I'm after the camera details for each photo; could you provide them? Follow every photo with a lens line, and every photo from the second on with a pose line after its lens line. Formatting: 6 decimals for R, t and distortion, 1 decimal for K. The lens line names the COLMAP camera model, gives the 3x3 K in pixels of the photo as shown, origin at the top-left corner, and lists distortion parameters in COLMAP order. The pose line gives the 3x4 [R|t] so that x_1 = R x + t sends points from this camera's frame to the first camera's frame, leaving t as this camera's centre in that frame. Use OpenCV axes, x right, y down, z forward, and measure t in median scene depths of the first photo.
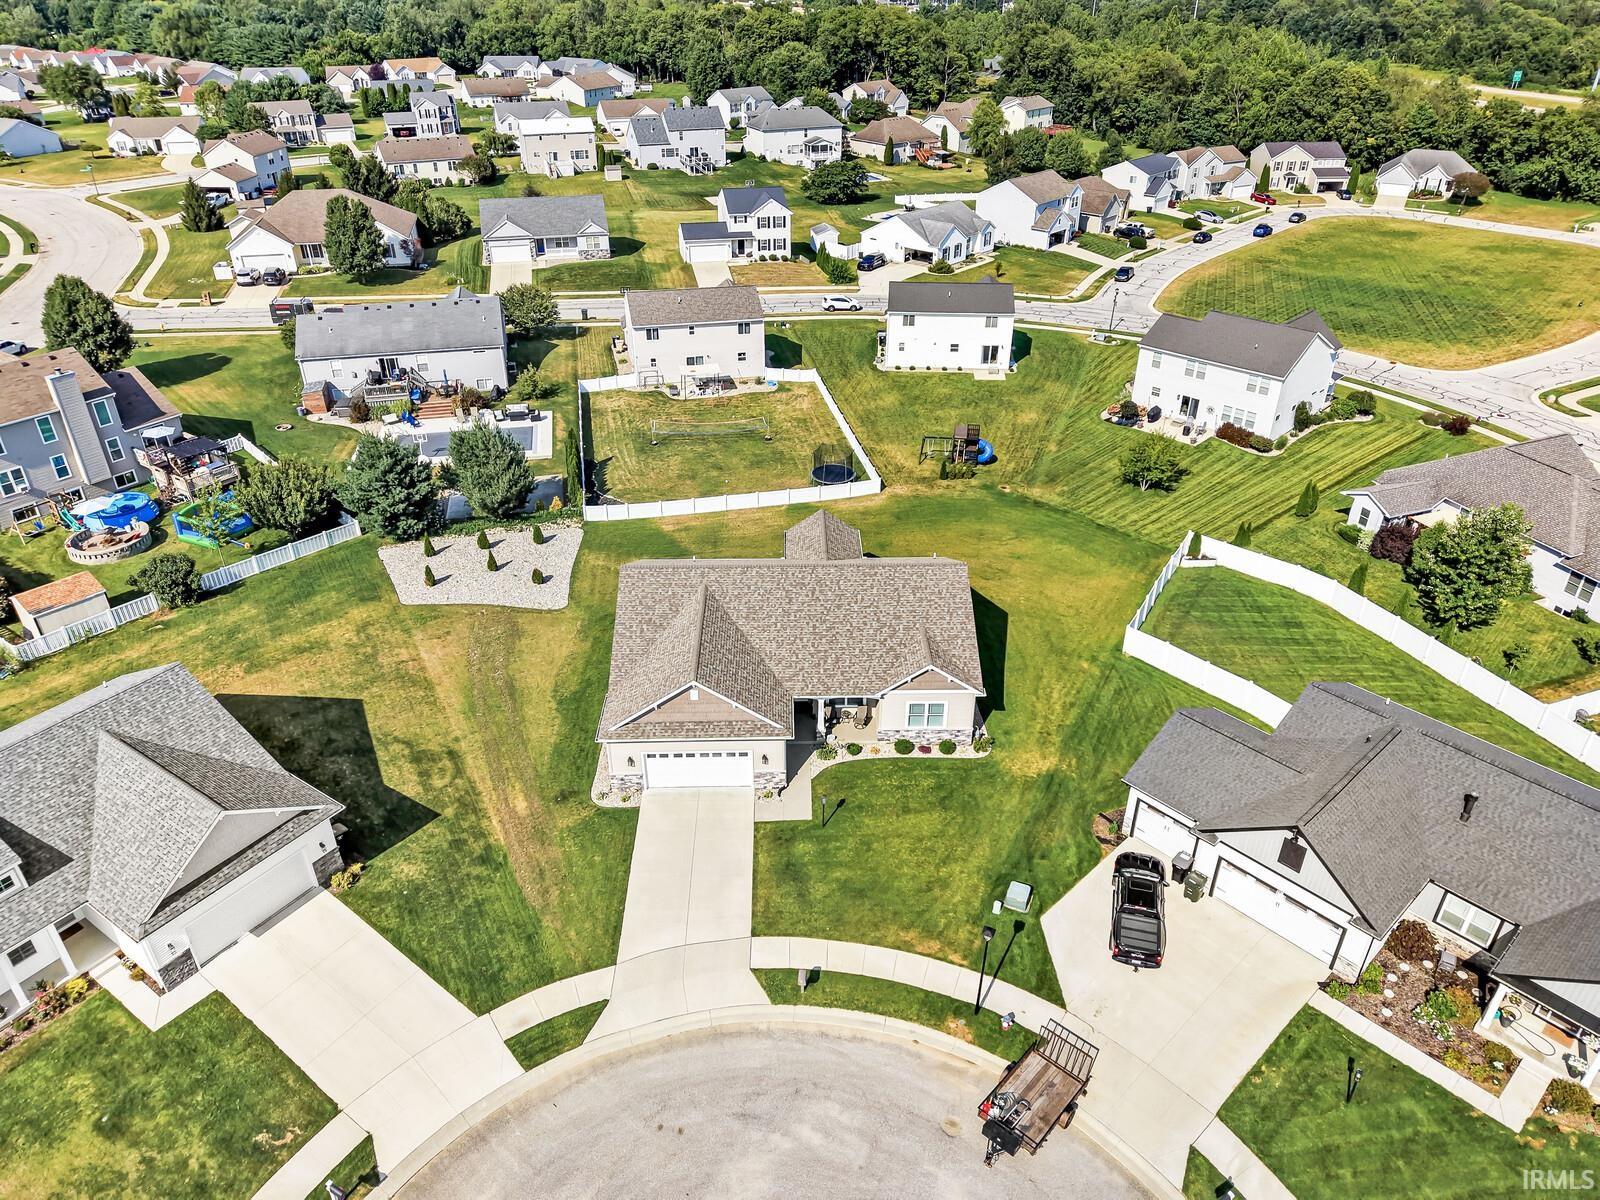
lens RADIAL K [[1095.9, 0, 800.0], [0, 1095.9, 600.0], [0, 0, 1]] dist [0.036342, -0.041642]
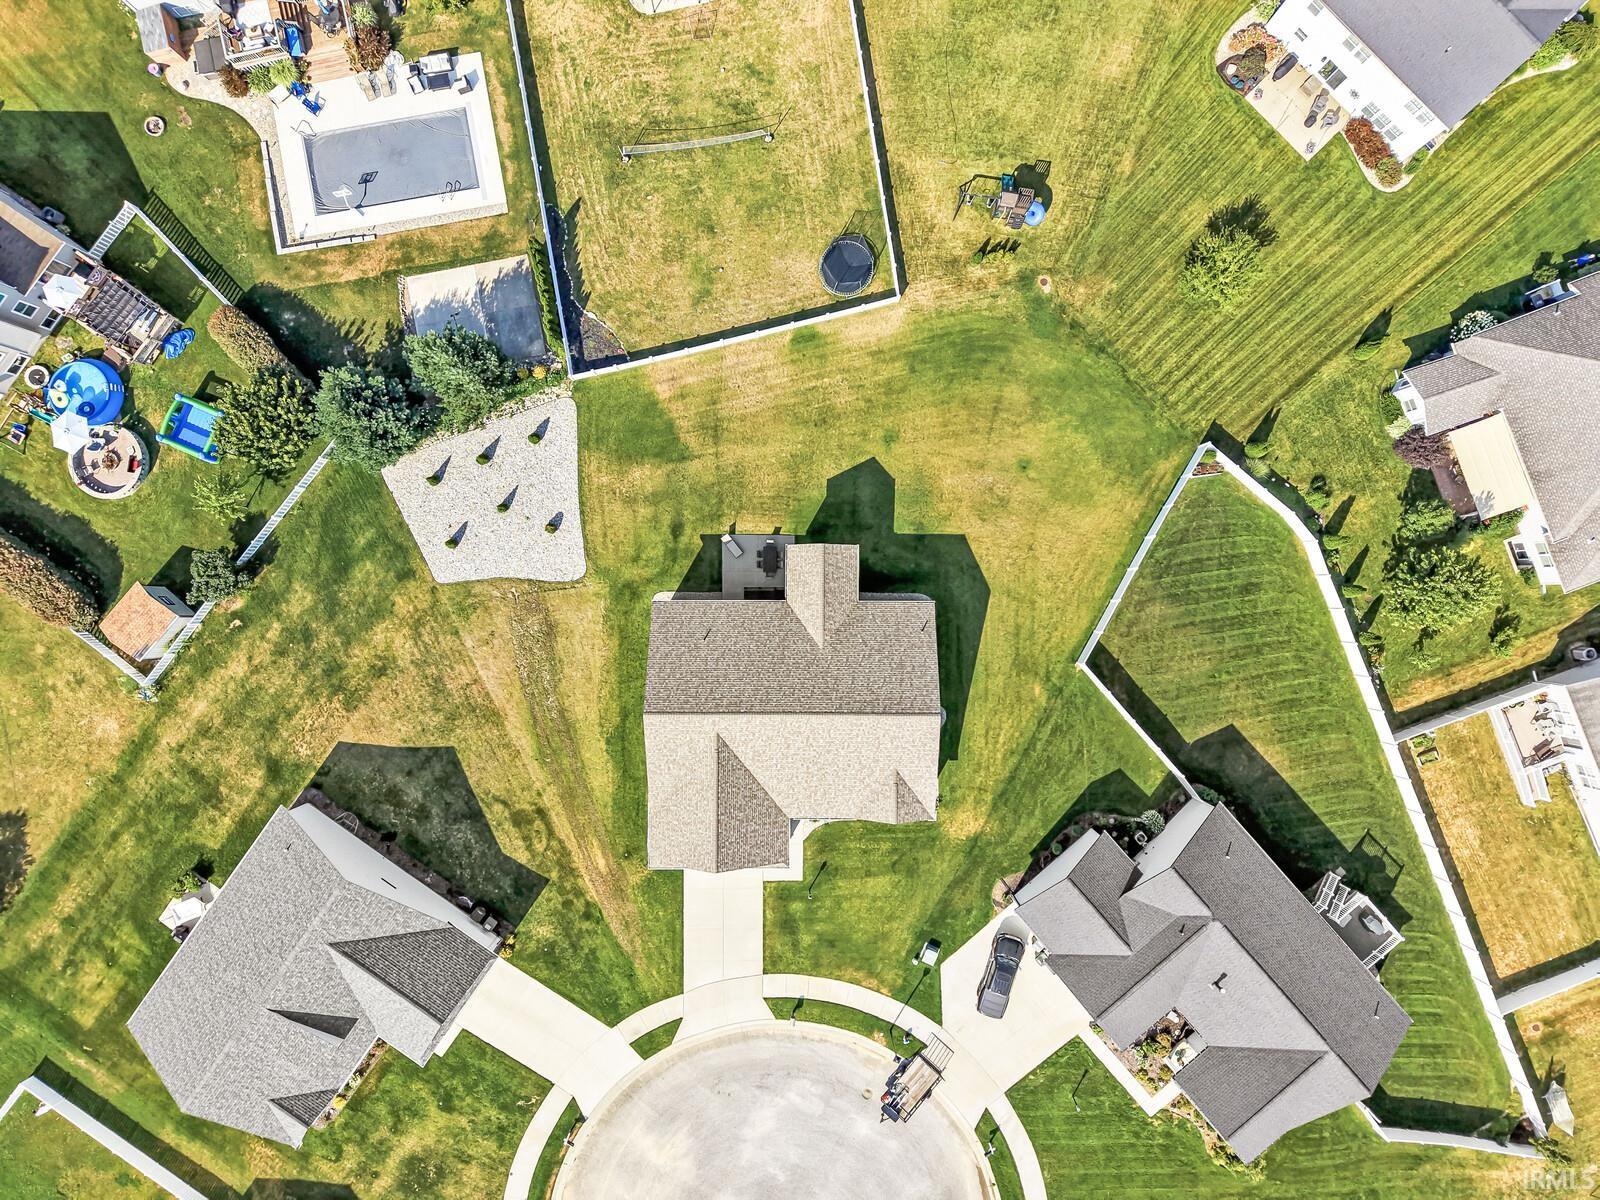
lens RADIAL K [[1095.9, 0, 800.0], [0, 1095.9, 600.0], [0, 0, 1]] dist [0.036342, -0.041642]
pose [[0.999747, 0.021473, -0.006690, 0.004791], [-0.004720, 0.491163, 0.871055, -0.647460], [0.021990, -0.870803, 0.491140, 0.312666]]
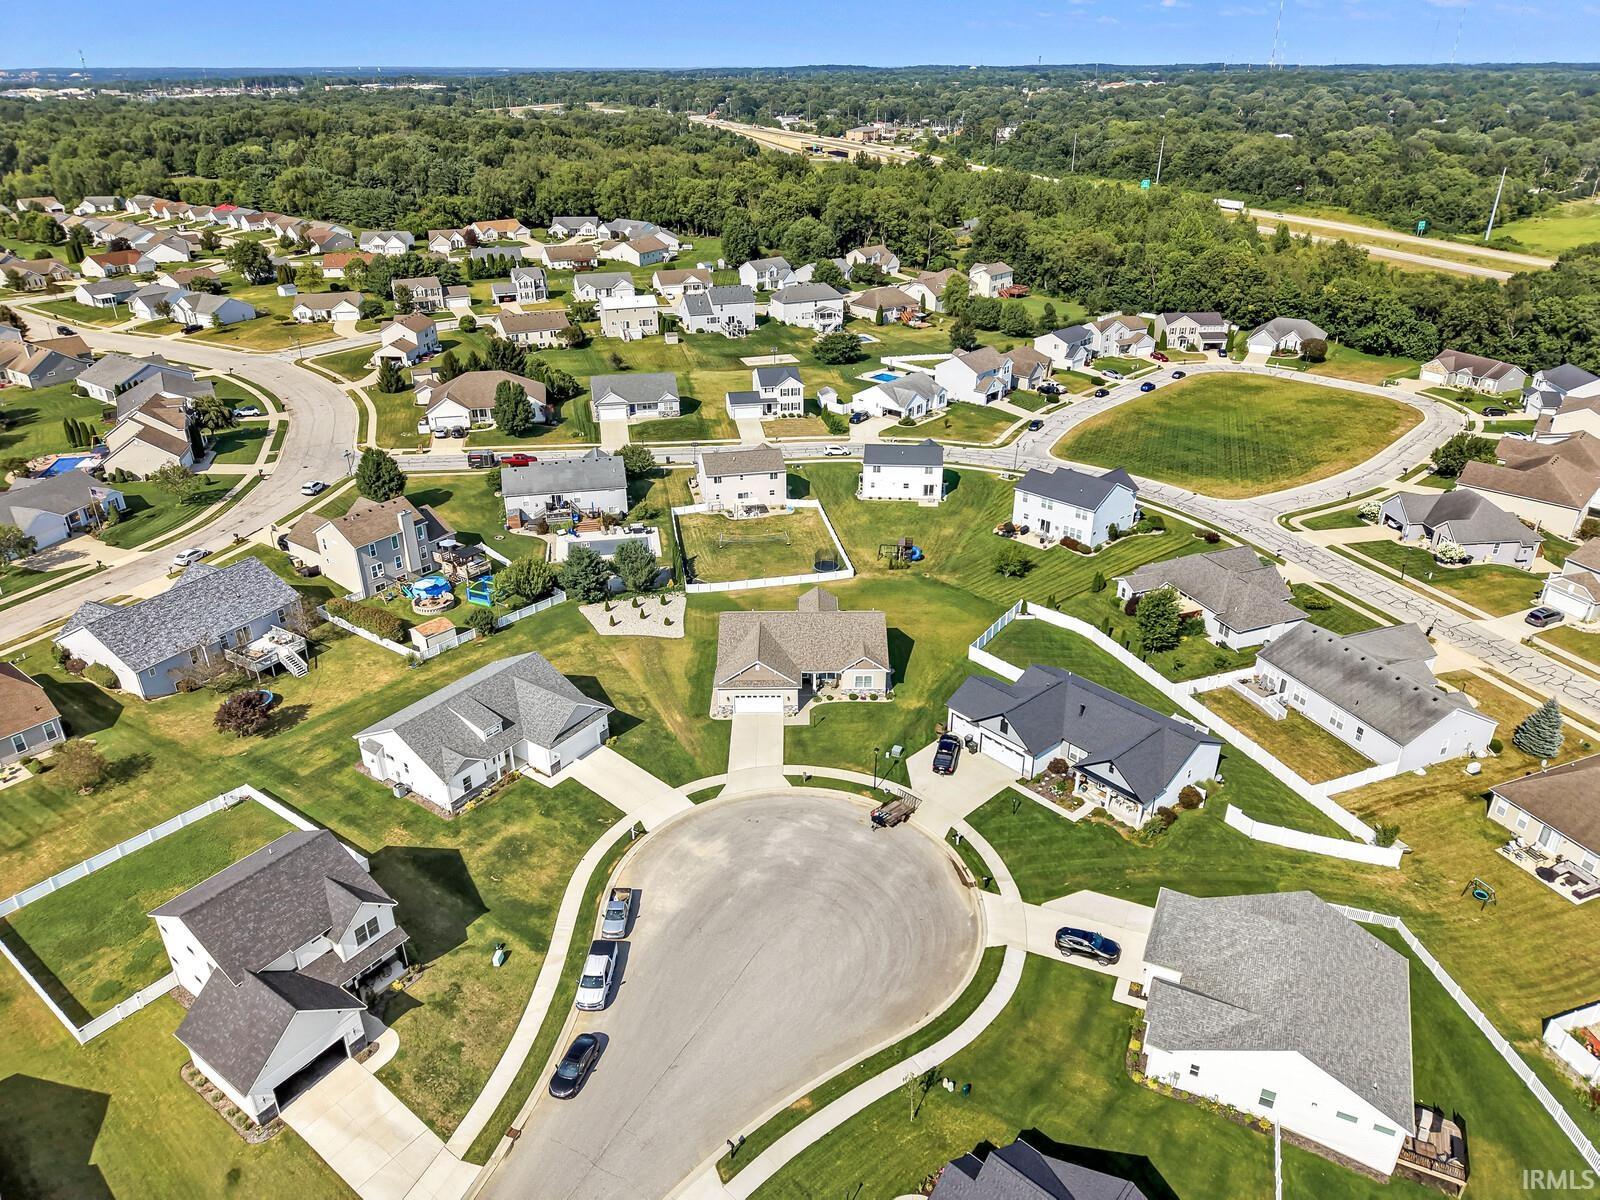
lens RADIAL K [[1095.9, 0, 800.0], [0, 1095.9, 600.0], [0, 0, 1]] dist [0.036342, -0.041642]
pose [[0.999916, 0.003620, -0.012448, 0.009260], [-0.004521, 0.997313, -0.073125, 0.056770], [0.012150, 0.073176, 0.997245, -0.636853]]
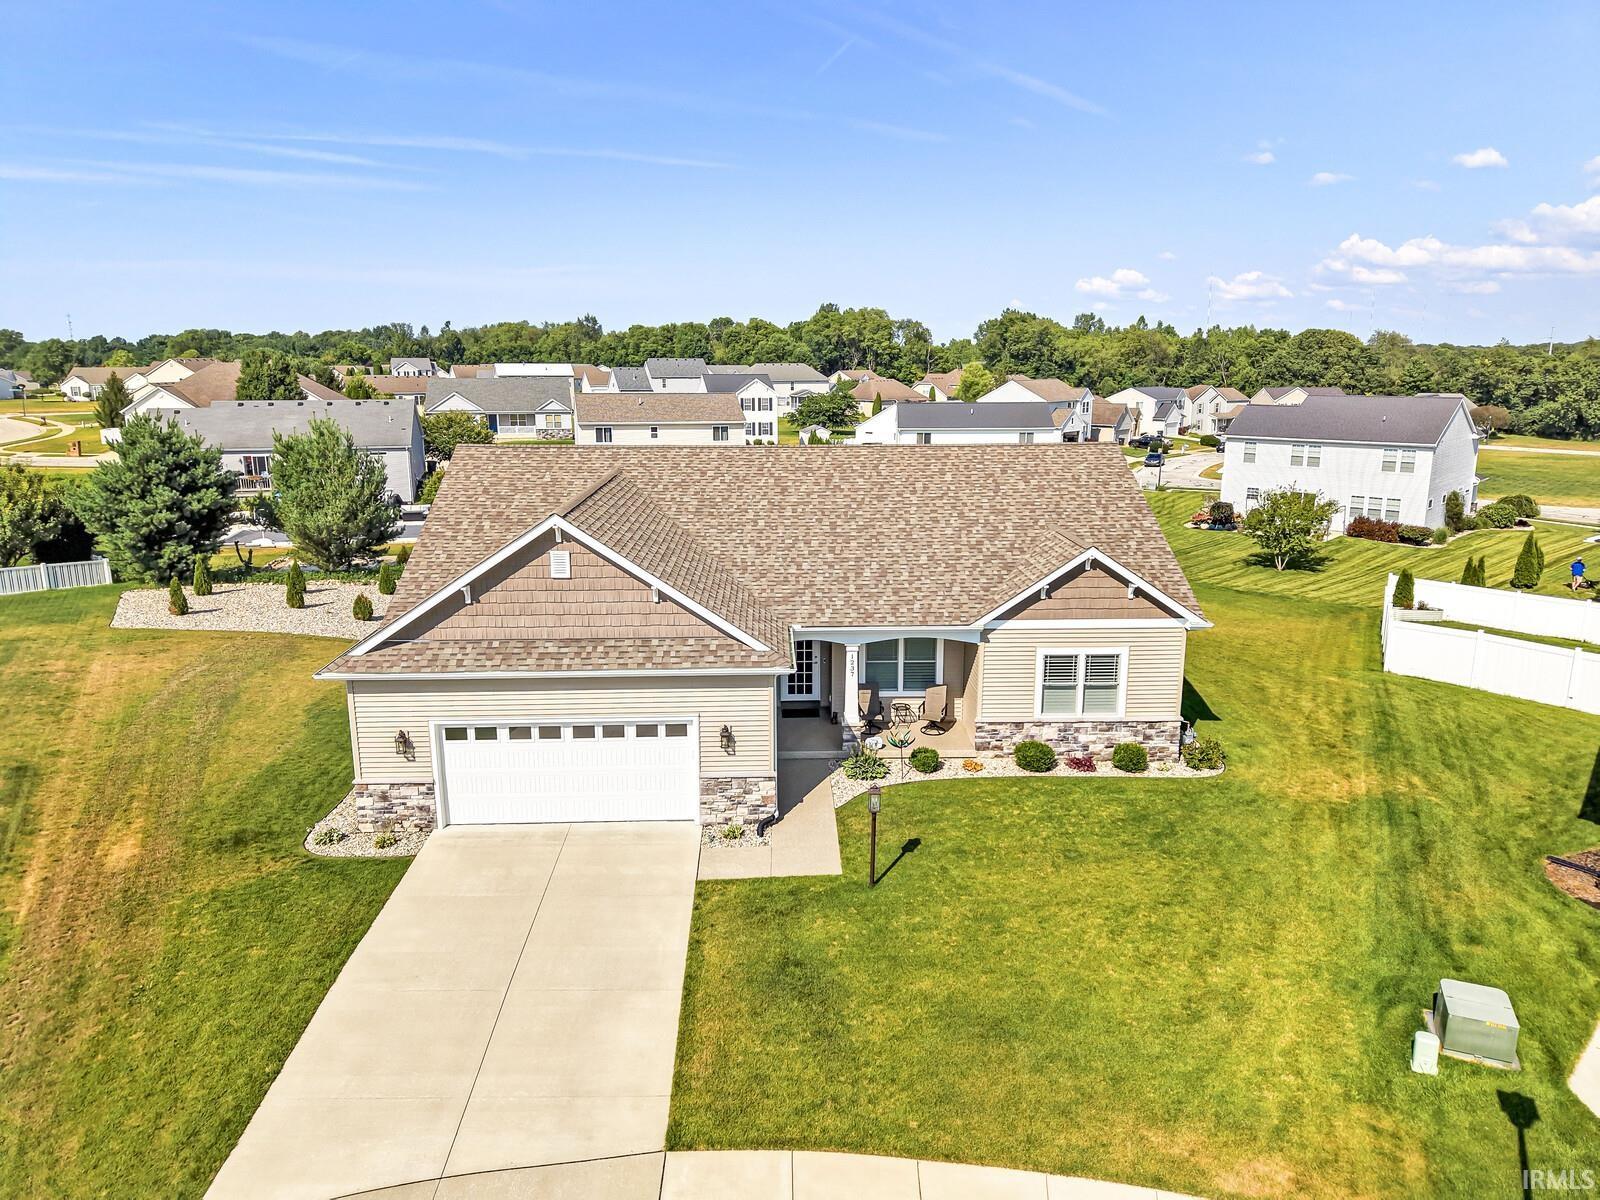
lens RADIAL K [[1096.2, 0, 800.0], [0, 1096.2, 600.0], [0, 0, 1]] dist [0.004837, -0.000331]
pose [[0.999893, -0.004225, 0.014005, -0.004990], [0.008277, 0.952778, -0.303555, 0.116205], [-0.012061, 0.303638, 0.952711, 0.304613]]
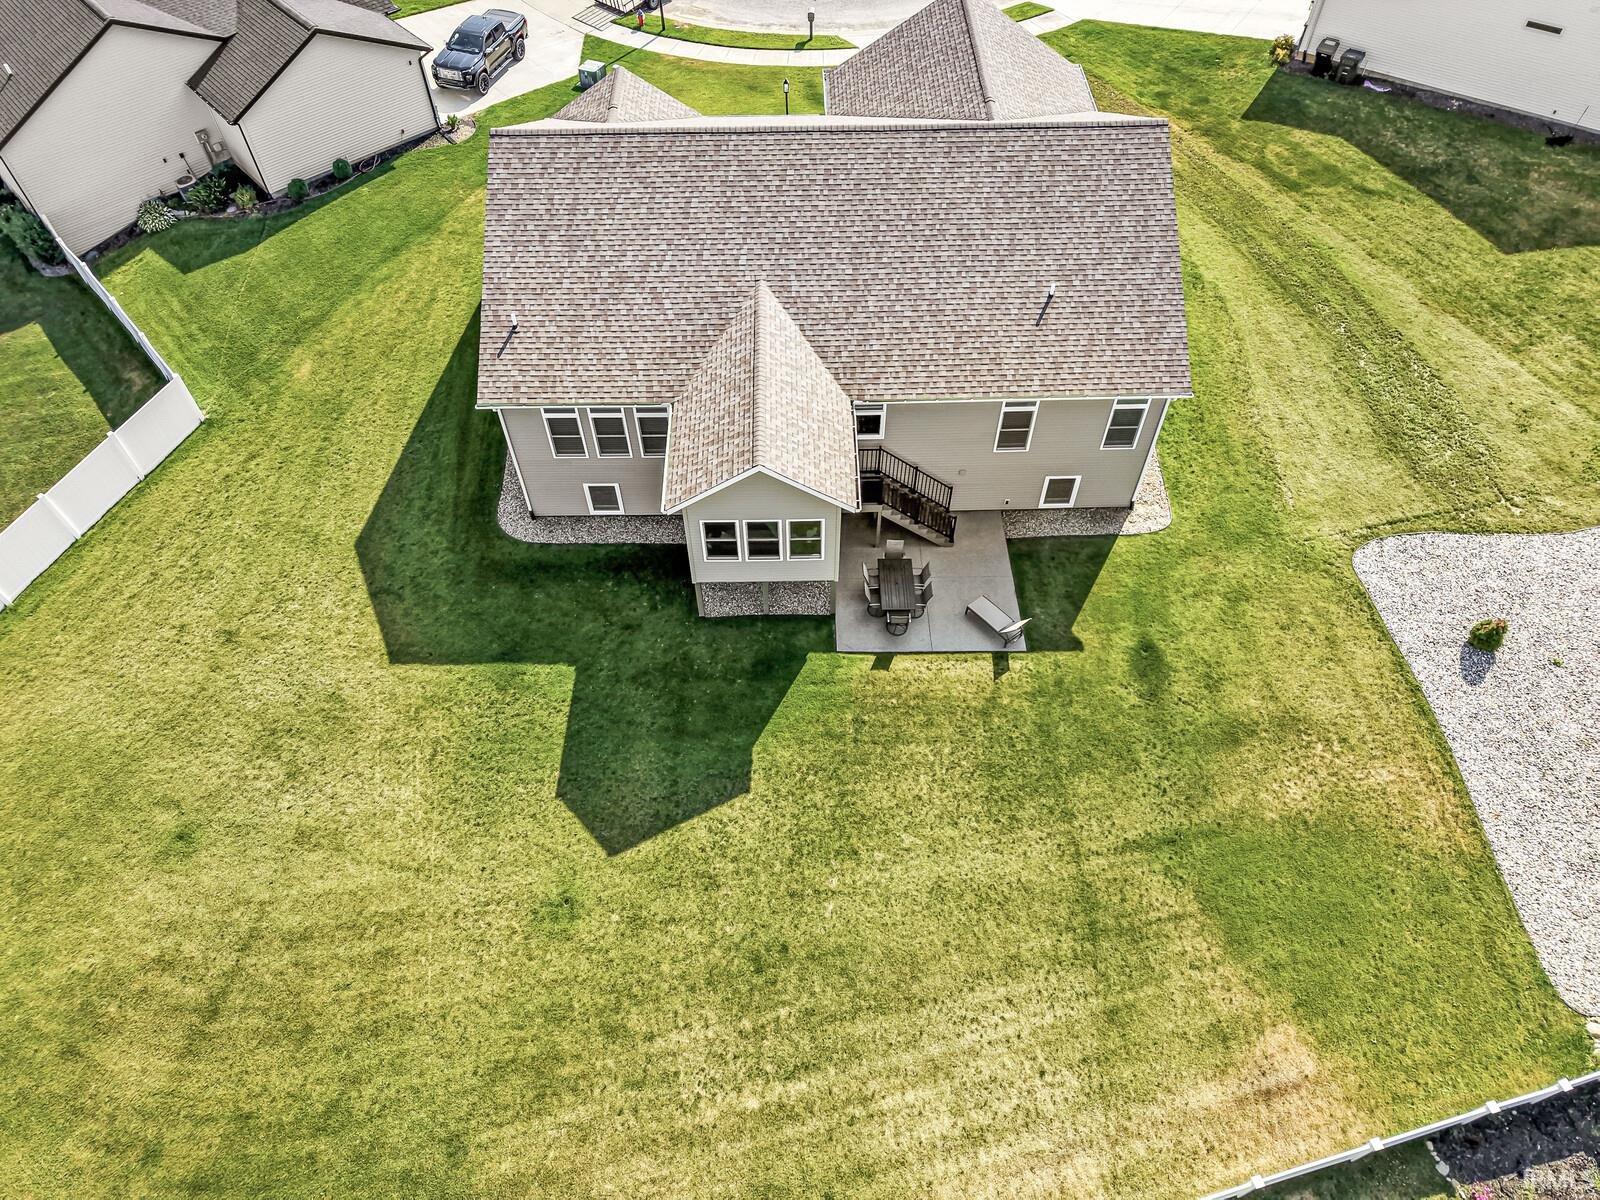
lens RADIAL K [[1097.6, 0, 798.2], [0, 1097.6, 593.3], [0, 0, 1]] dist [0.001790, 0.000326]
pose [[-0.999925, 0.003676, 0.011653, 0.001762], [0.012118, 0.176303, 0.984261, -0.292241], [0.001564, 0.984329, -0.176334, 0.766896]]
